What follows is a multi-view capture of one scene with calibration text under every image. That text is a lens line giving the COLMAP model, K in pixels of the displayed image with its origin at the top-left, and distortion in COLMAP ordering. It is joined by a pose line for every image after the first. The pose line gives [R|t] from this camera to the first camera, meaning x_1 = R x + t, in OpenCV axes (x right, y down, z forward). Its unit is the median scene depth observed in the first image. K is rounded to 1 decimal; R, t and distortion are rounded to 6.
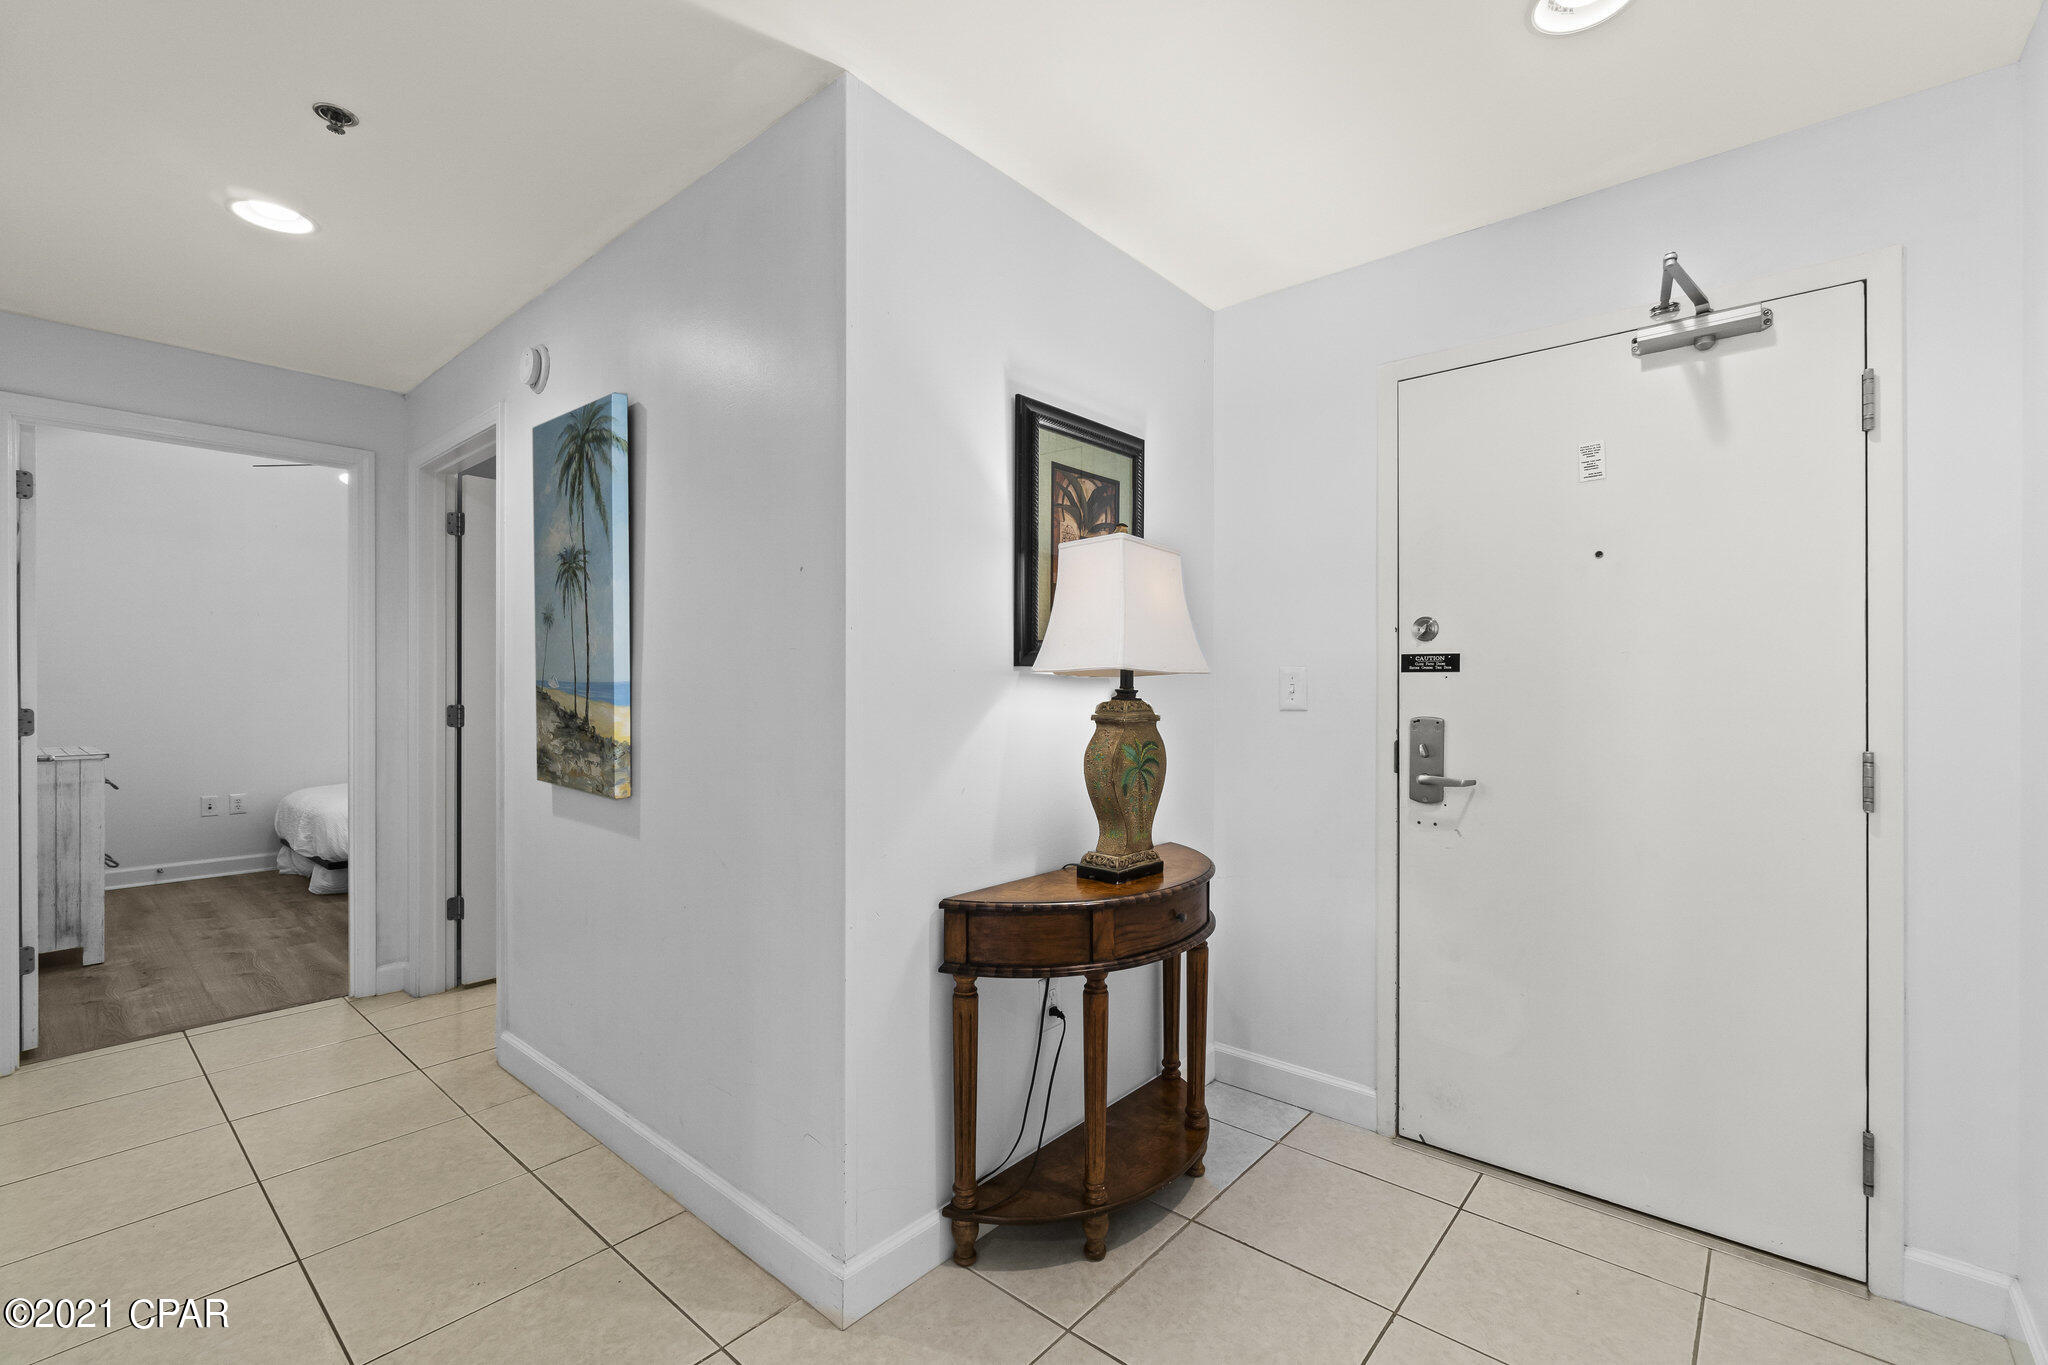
lens RADIAL K [[879.9, 0, 1024.6], [0, 879.9, 680.0], [0, 0, 1]] dist [-0.001346, -0.001438]
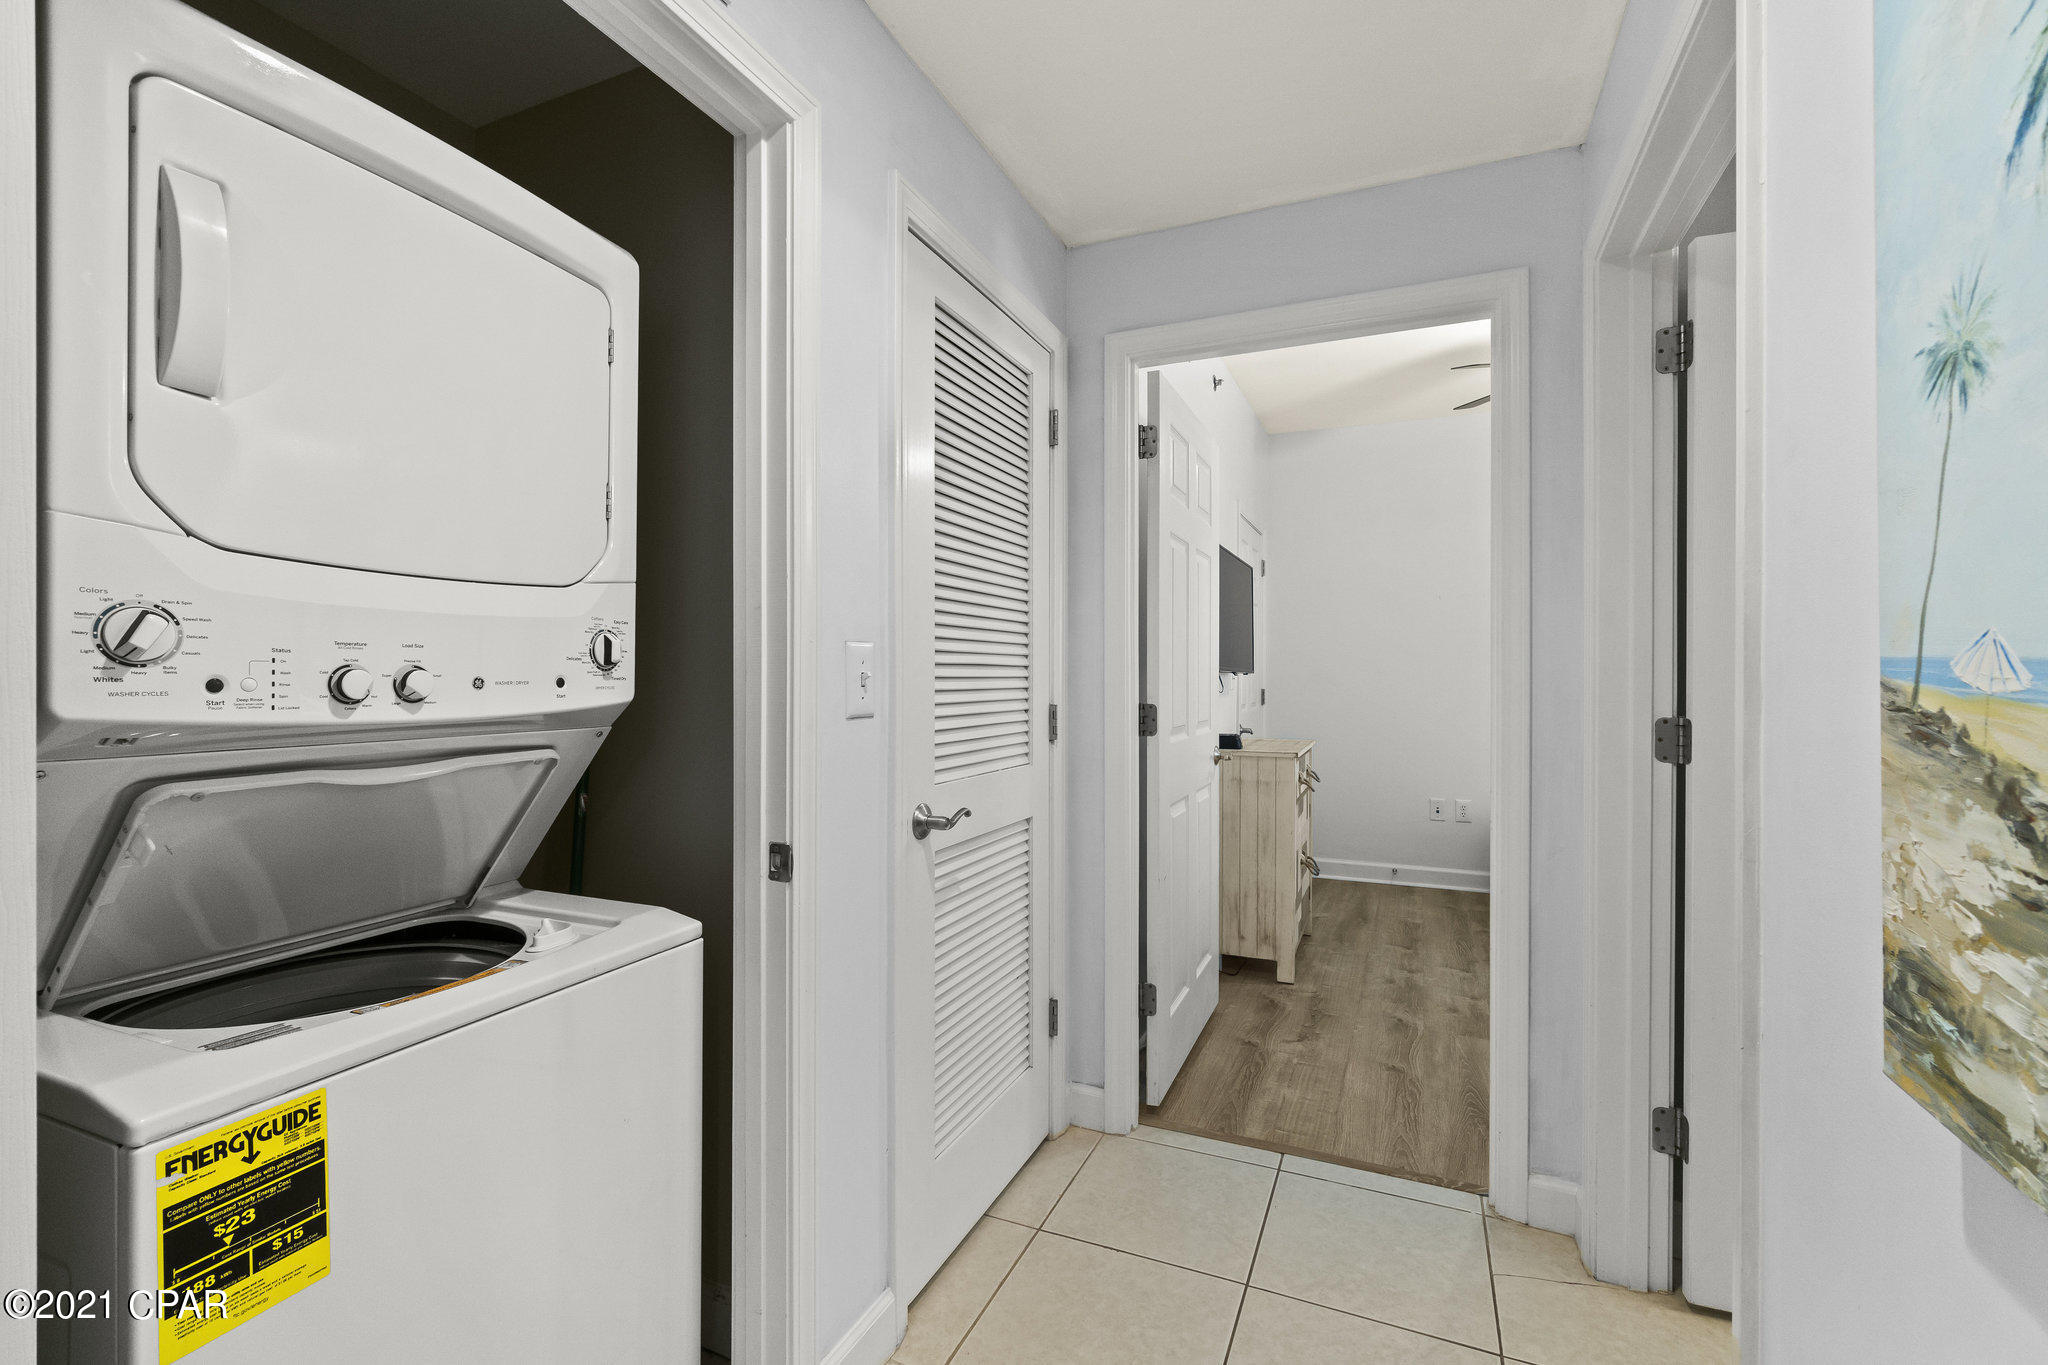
lens RADIAL K [[879.9, 0, 1041.2], [0, 879.9, 681.5], [0, 0, 1]] dist [-0.001346, -0.001438]
pose [[0.306914, 0.005233, -0.951723, -0.288542], [0.004261, 0.999967, 0.006872, 0.003229], [0.951728, -0.006165, 0.306881, 0.513419]]
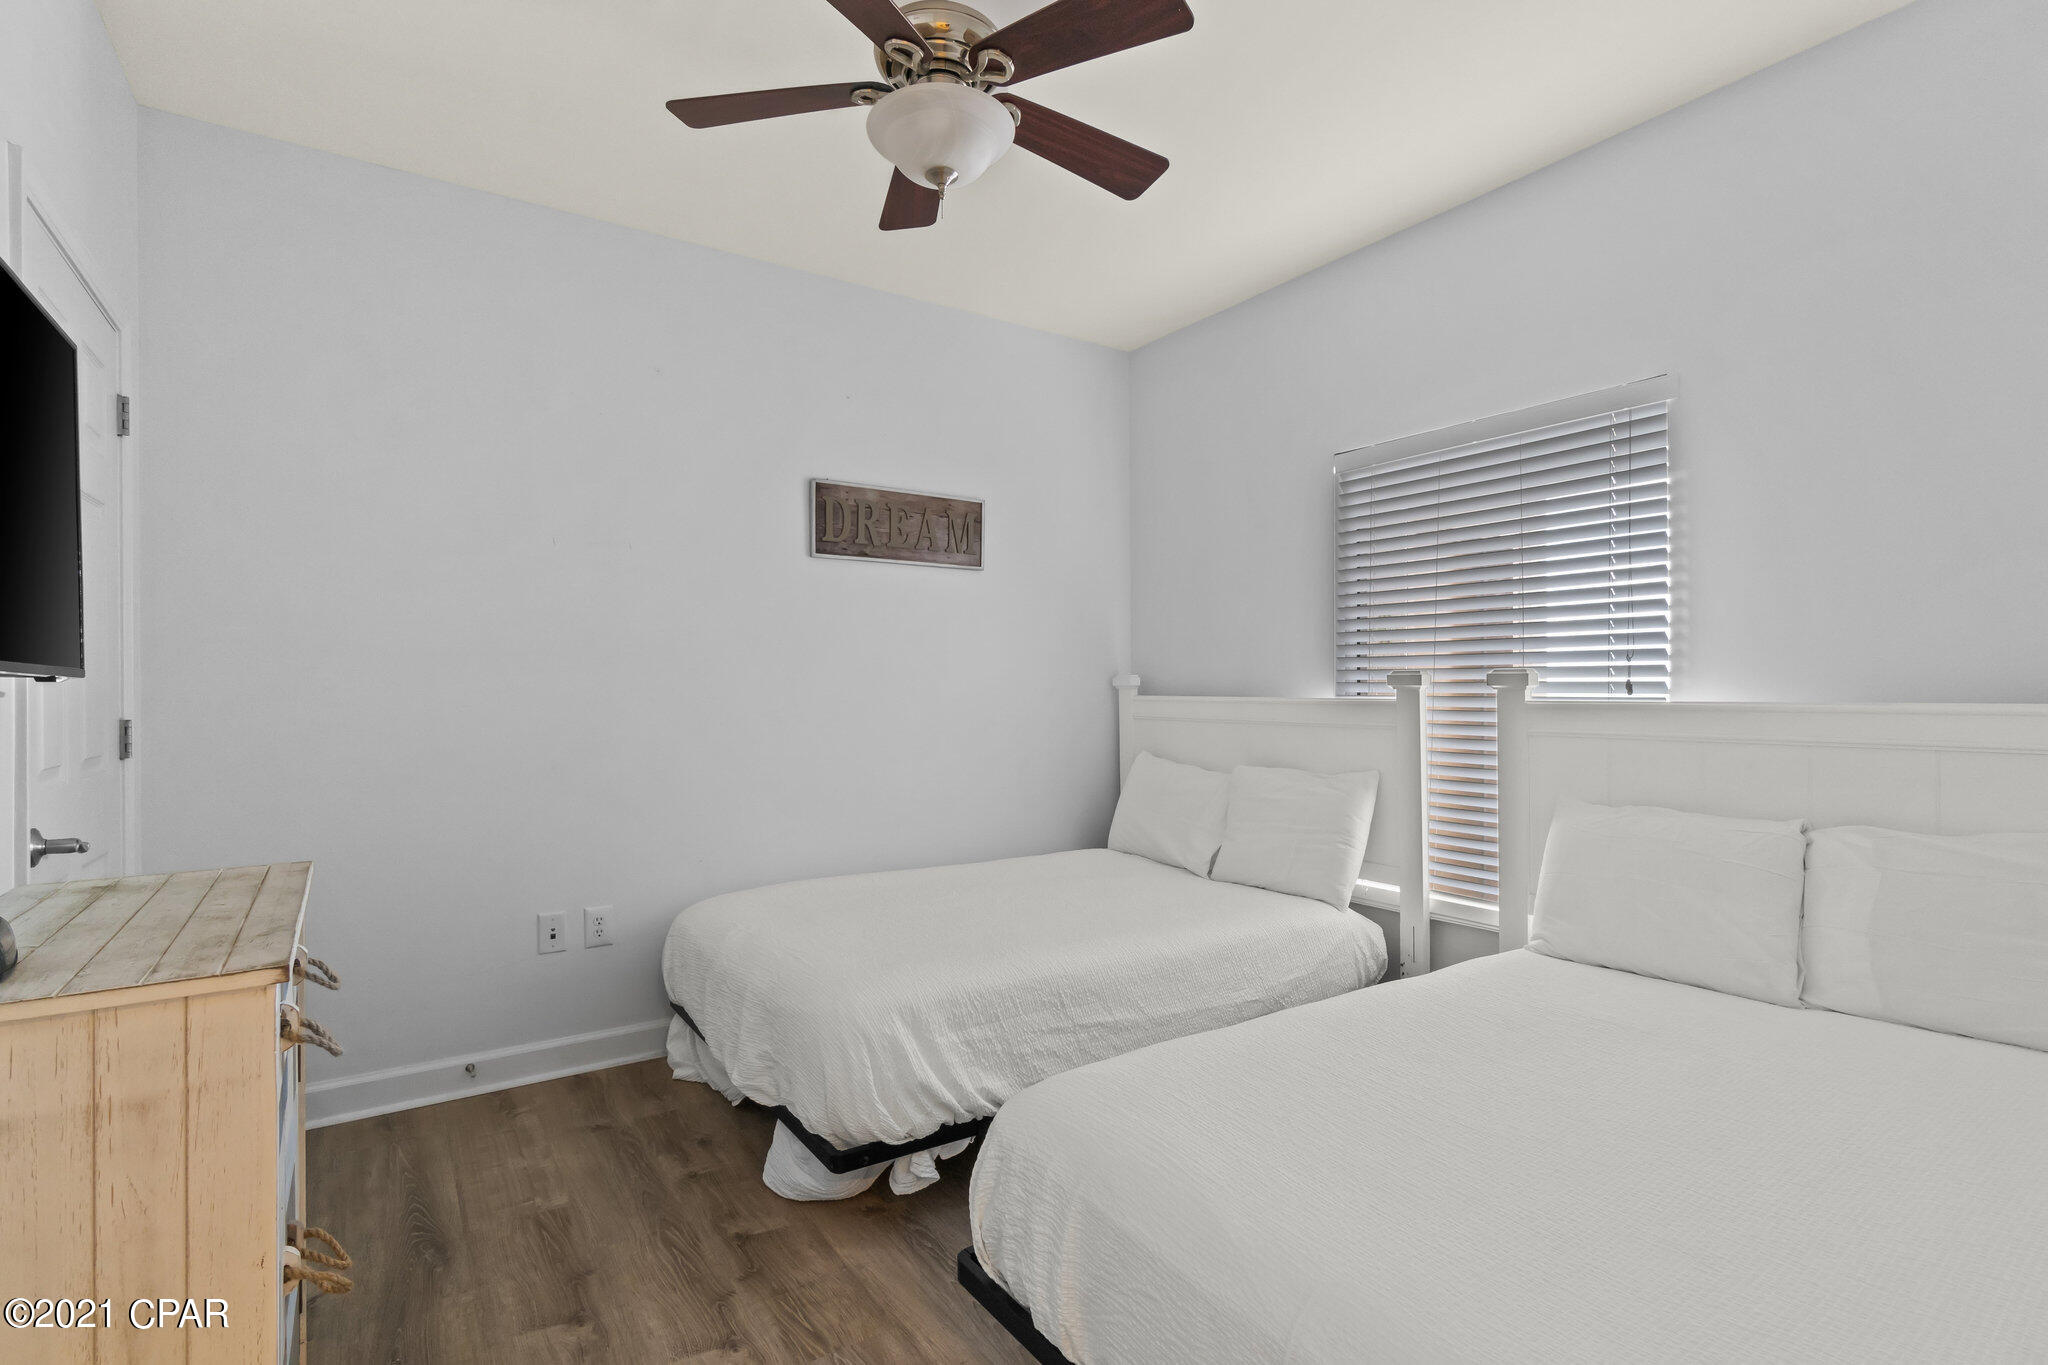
lens RADIAL K [[955.3, 0, 1028.7], [0, 955.3, 692.5], [0, 0, 1]] dist [-0.013487, 0.000271]
pose [[0.968526, 0.004774, -0.248867, -0.841513], [-0.002094, 0.999937, 0.011031, 0.003282], [0.248904, -0.010163, 0.968475, 0.862754]]
